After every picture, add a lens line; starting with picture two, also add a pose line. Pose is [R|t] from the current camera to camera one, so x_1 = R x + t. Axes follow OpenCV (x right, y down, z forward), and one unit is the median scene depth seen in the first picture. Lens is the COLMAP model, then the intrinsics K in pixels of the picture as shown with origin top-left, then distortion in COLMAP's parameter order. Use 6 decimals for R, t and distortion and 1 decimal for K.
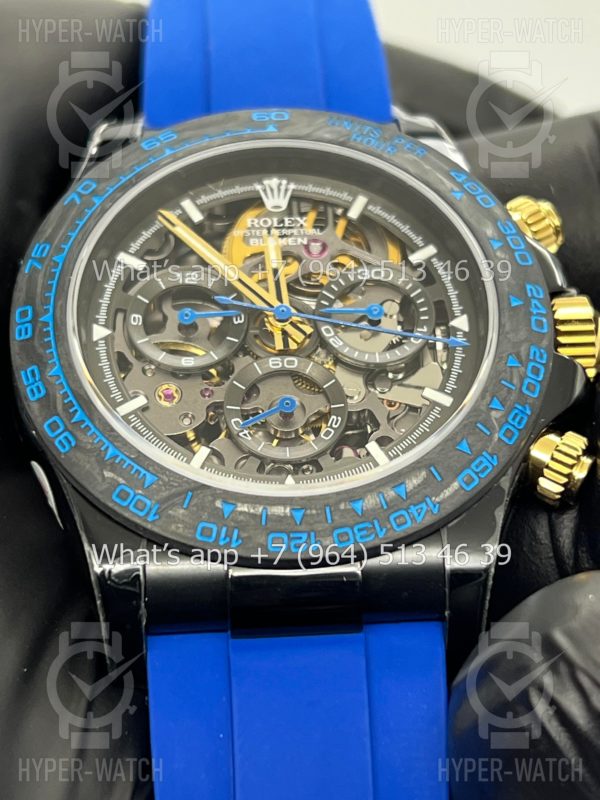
lens RADIAL K [[1778.6, 0, 303.9], [0, 1778.6, 399.3], [0, 0, 1]] dist [0.058485, 0.000000]
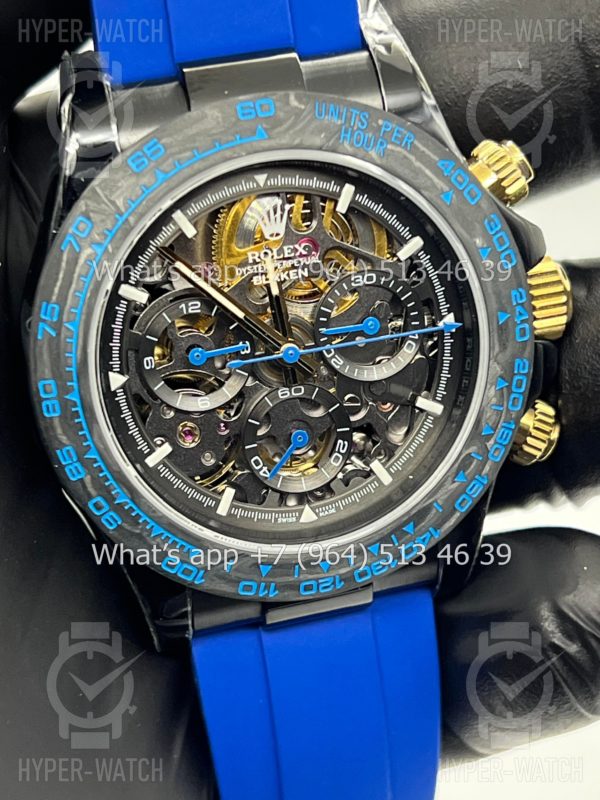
lens RADIAL K [[1778.6, 0, 296.4], [0, 1778.6, 401.8], [0, 0, 1]] dist [0.058485, 0.000000]
pose [[0.980407, -0.112319, 0.161823, -0.181158], [-0.018033, 0.766881, 0.641536, -0.697887], [-0.196155, -0.631885, 0.749830, 0.188687]]
